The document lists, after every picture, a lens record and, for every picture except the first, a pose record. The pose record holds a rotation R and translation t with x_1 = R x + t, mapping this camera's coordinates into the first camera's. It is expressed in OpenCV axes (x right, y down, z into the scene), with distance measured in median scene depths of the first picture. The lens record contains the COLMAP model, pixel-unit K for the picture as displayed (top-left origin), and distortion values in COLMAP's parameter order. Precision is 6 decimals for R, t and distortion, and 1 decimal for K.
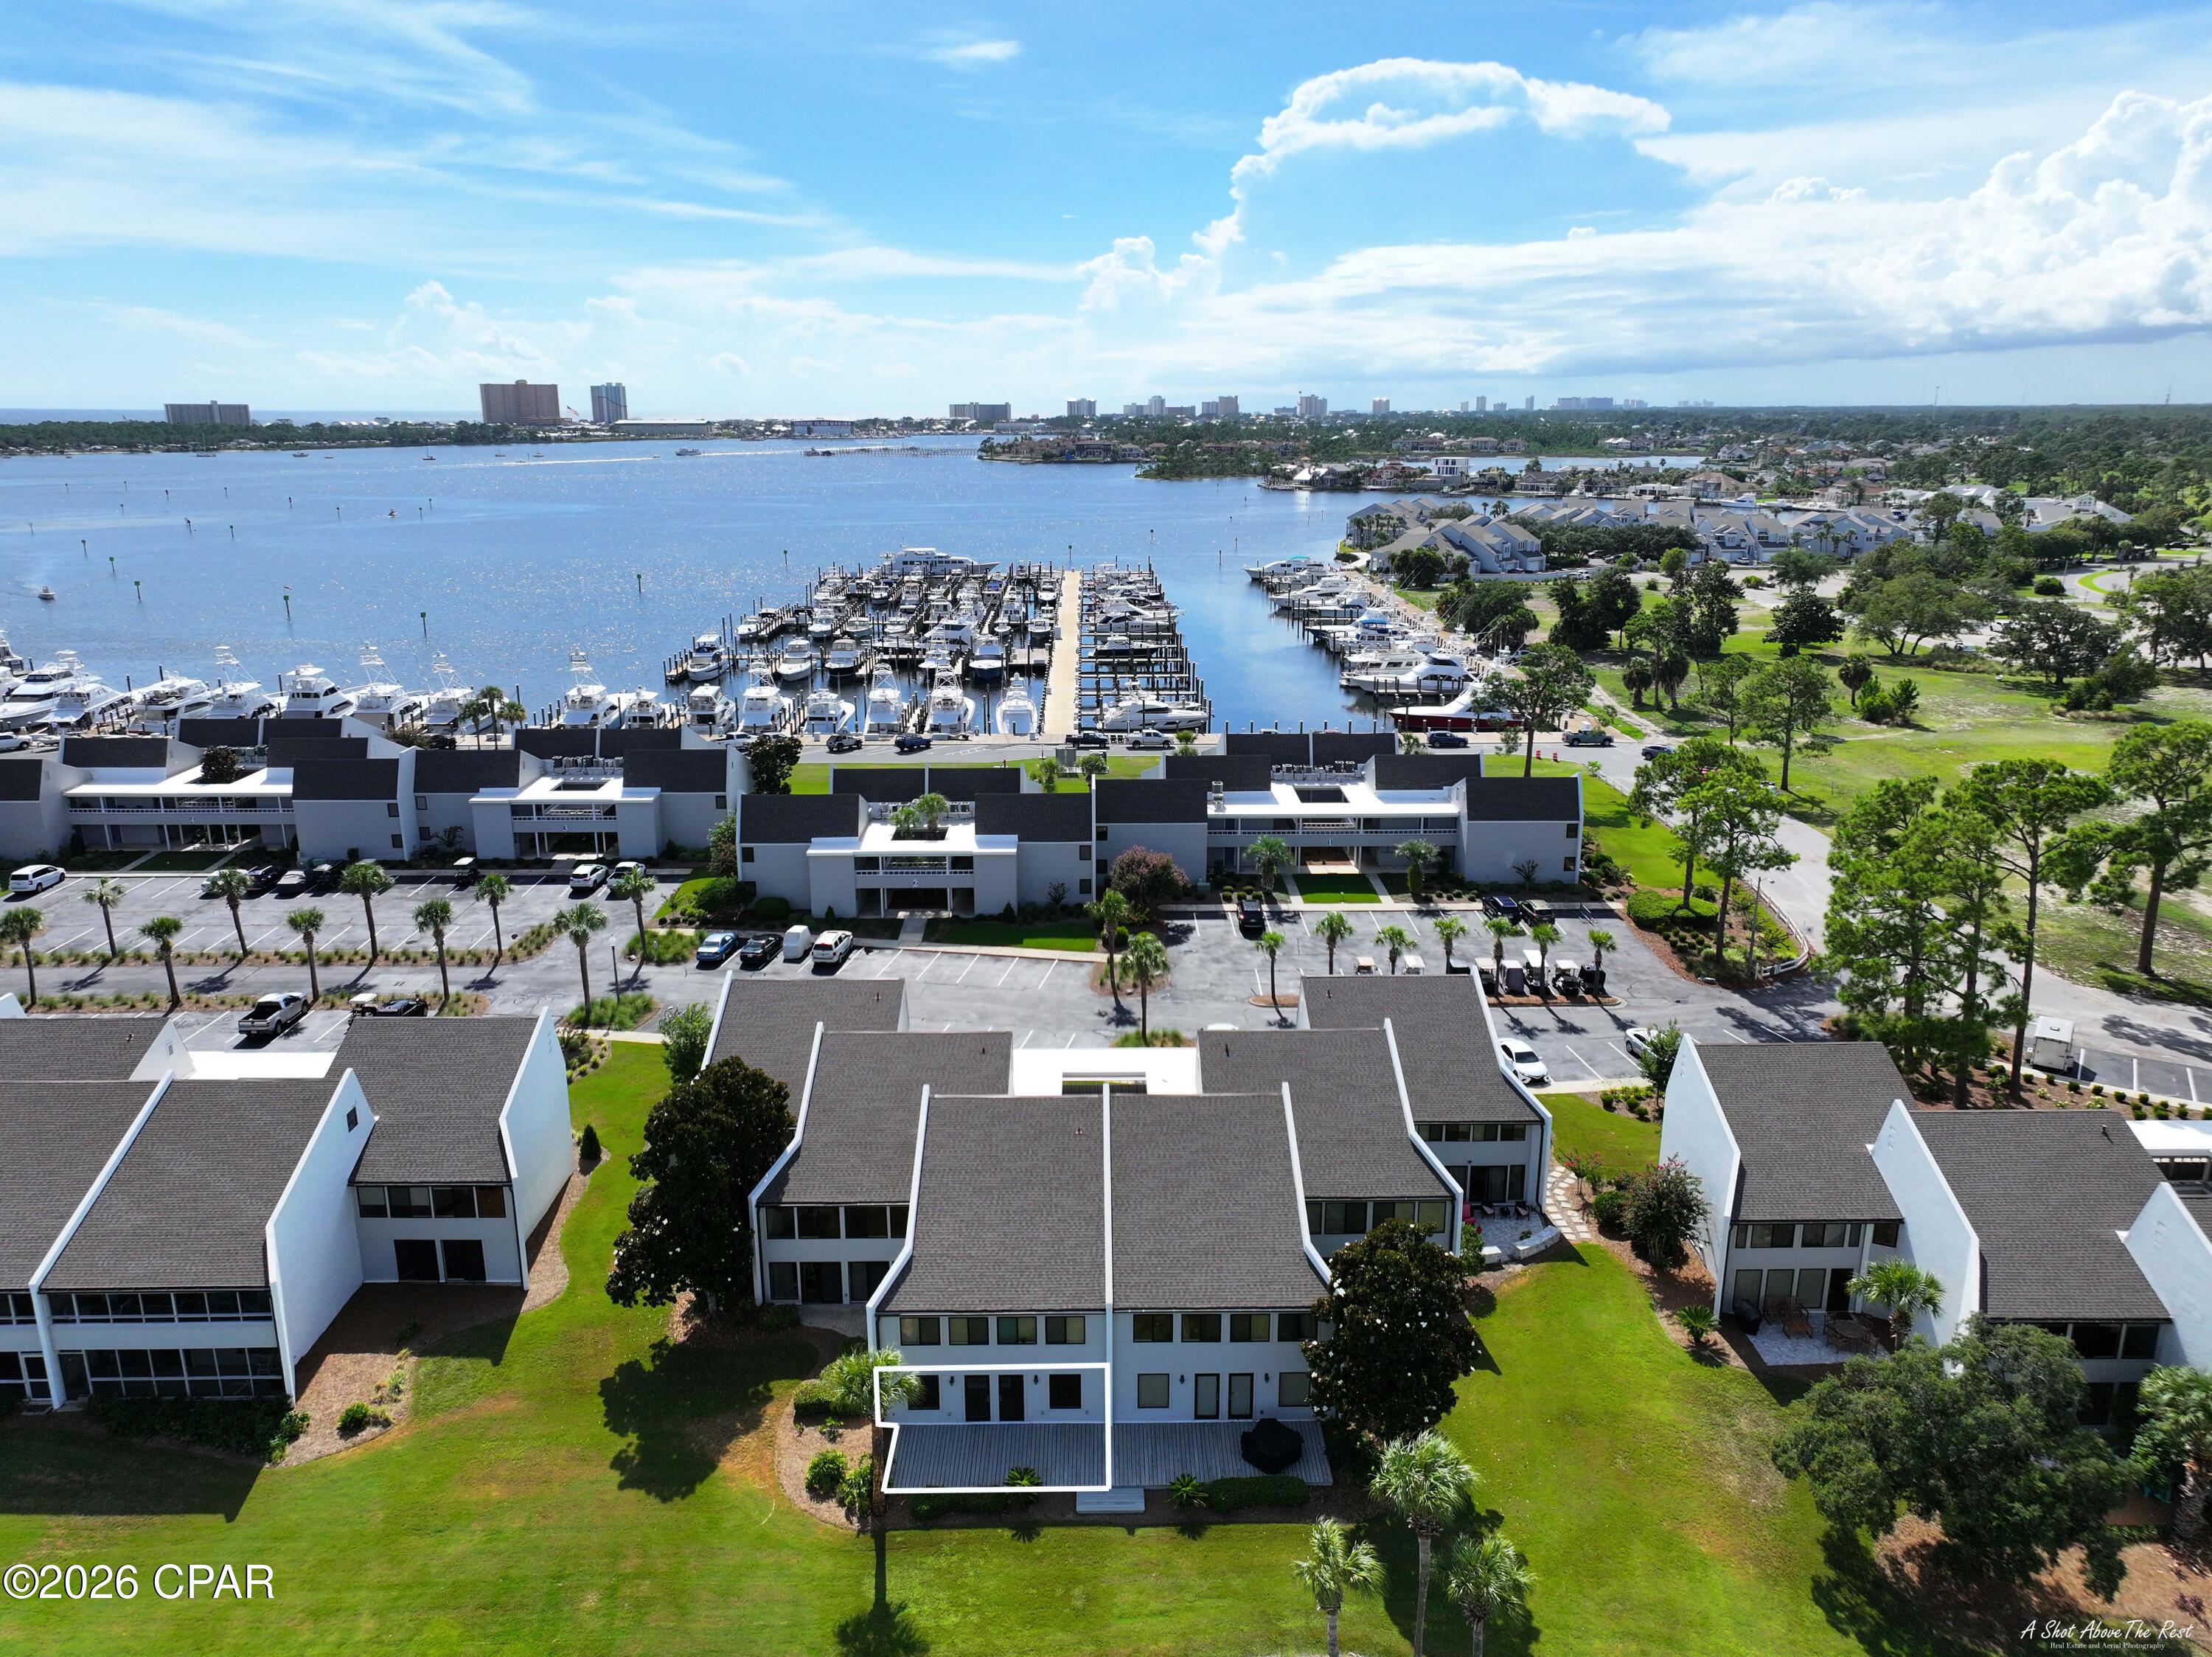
lens RADIAL K [[1524.9, 0, 1123.1], [0, 1524.9, 769.3], [0, 0, 1]] dist [-0.000644, 0.002161]
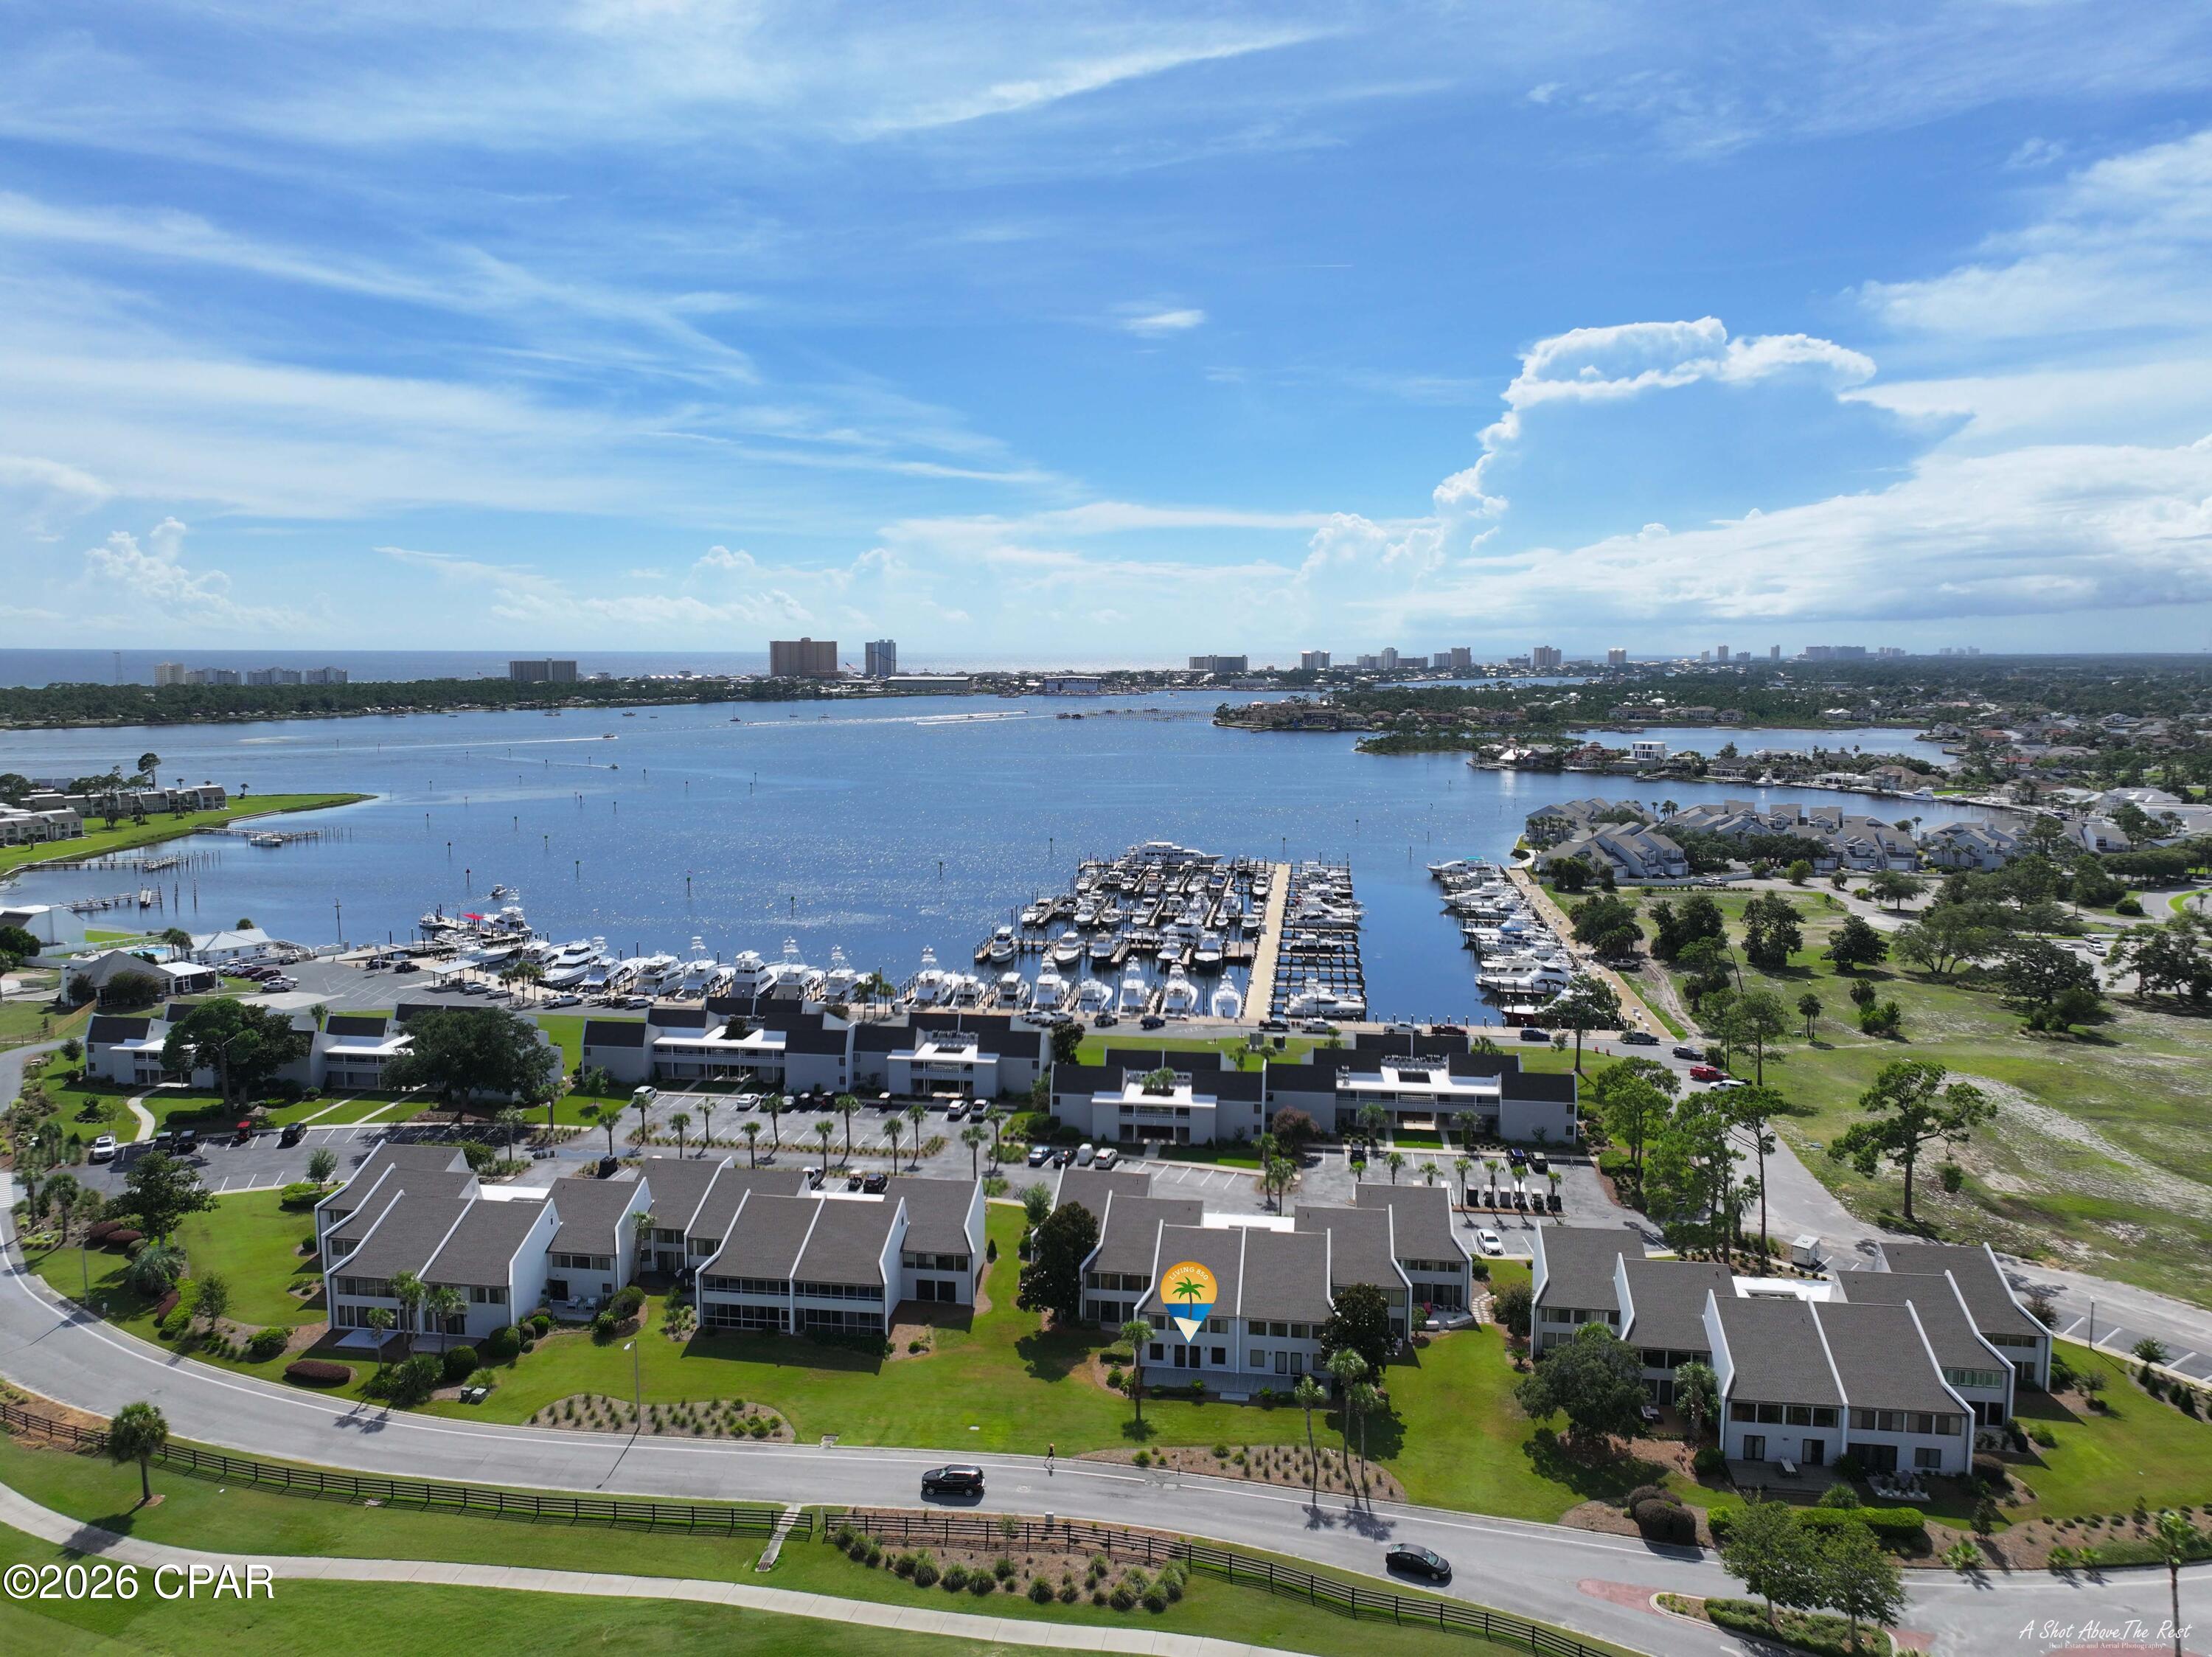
lens RADIAL K [[1564.9, 0, 1106.0], [0, 1564.9, 828.5], [0, 0, 1]] dist [0.008354, -0.006429]
pose [[0.986629, 0.018757, -0.161901, 0.069383], [-0.036160, 0.993791, -0.105226, -0.052790], [0.158922, 0.109673, 0.981181, -0.609052]]
